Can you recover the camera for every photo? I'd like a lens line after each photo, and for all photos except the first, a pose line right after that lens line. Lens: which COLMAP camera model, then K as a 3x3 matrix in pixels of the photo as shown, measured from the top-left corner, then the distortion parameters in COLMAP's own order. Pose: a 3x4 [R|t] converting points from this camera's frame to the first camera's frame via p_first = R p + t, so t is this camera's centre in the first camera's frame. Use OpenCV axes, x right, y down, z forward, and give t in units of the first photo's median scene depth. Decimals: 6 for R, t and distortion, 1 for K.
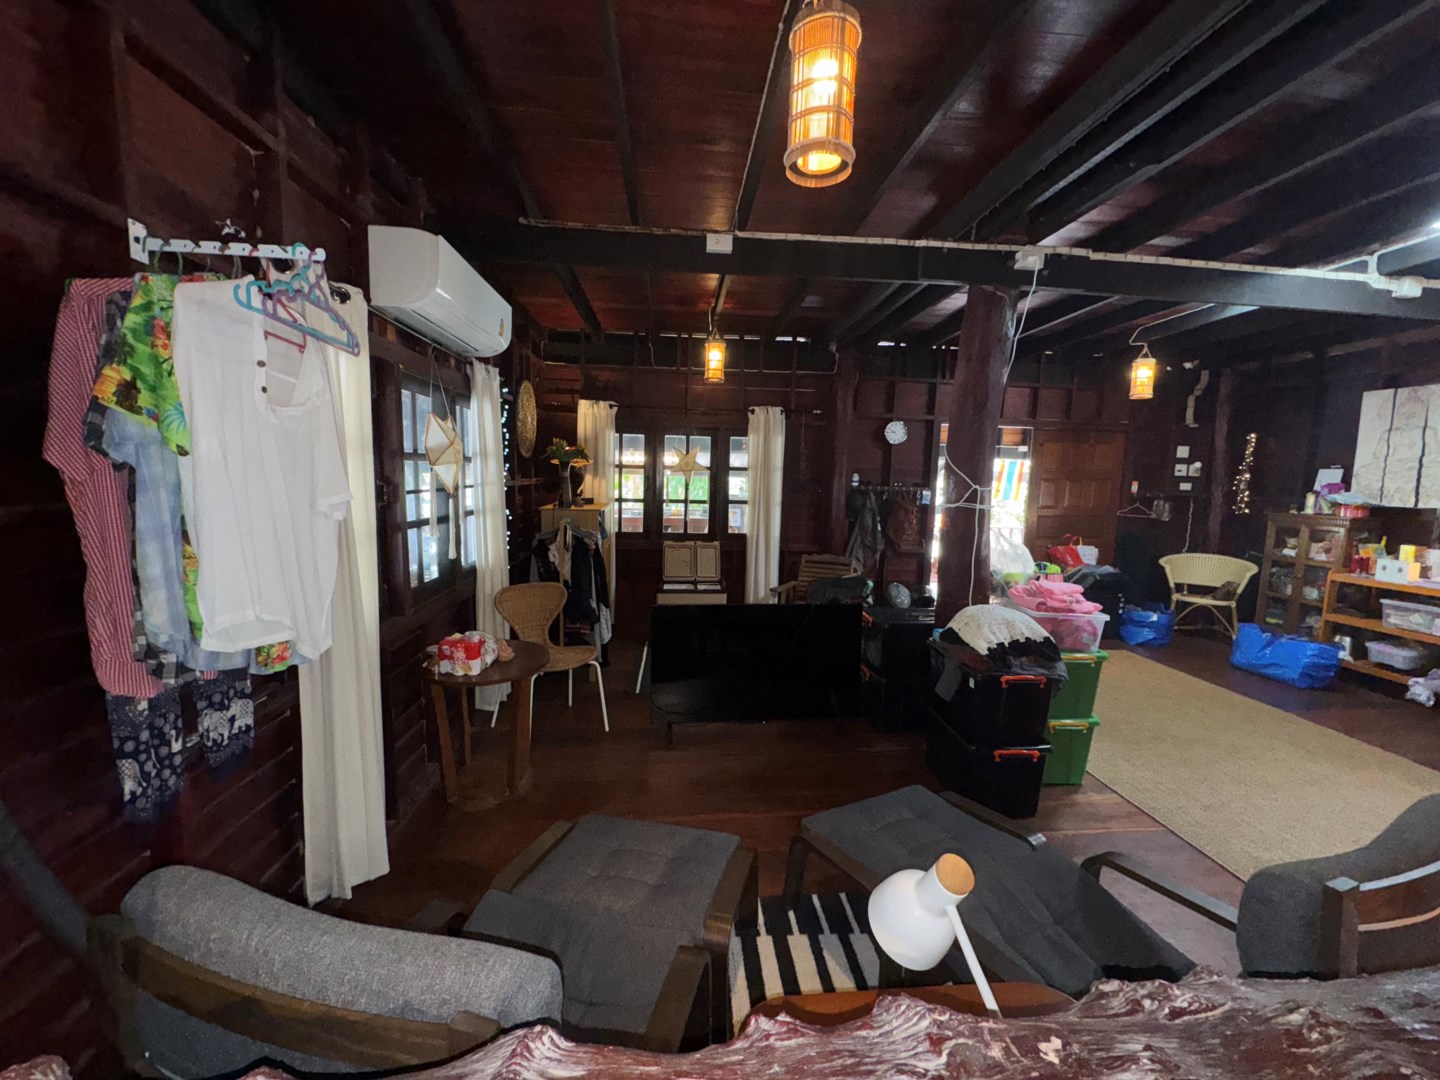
lens RADIAL K [[568.0, 0, 719.0], [0, 568.0, 534.3], [0, 0, 1]] dist [-0.002074, -0.000357]
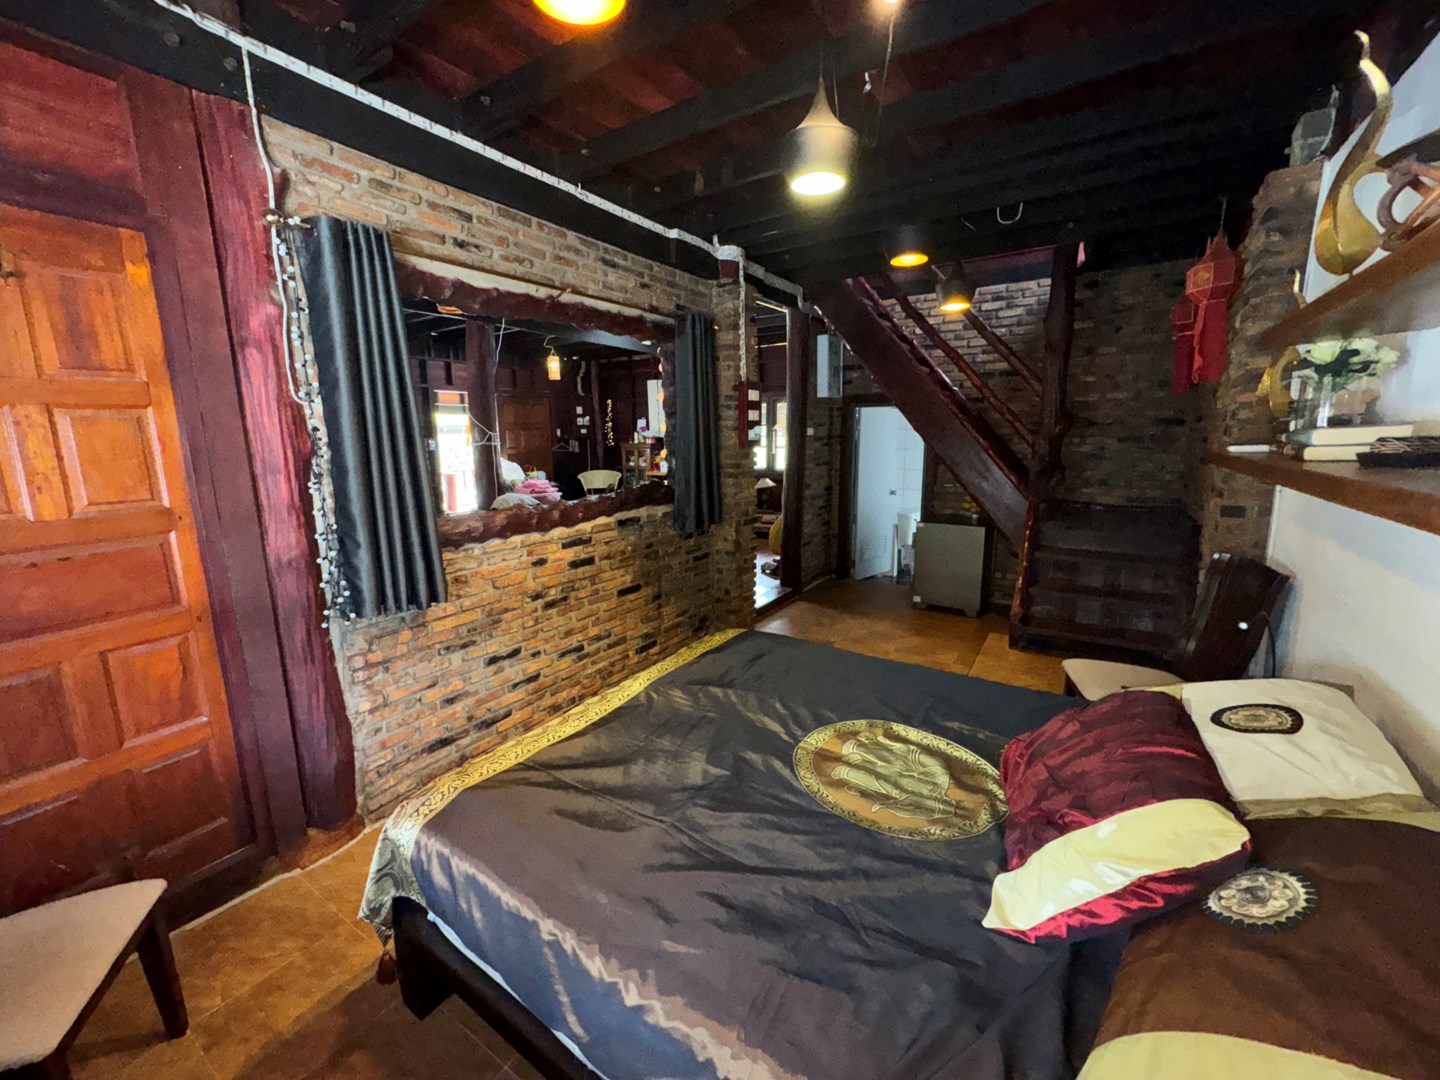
lens RADIAL K [[568.0, 0, 719.0], [0, 568.0, 534.3], [0, 0, 1]] dist [-0.002074, -0.000357]
pose [[0.611107, -0.173153, 0.772377, -0.312876], [0.112210, 0.984877, 0.132010, 0.043498], [-0.783554, 0.005996, 0.621295, -0.393434]]
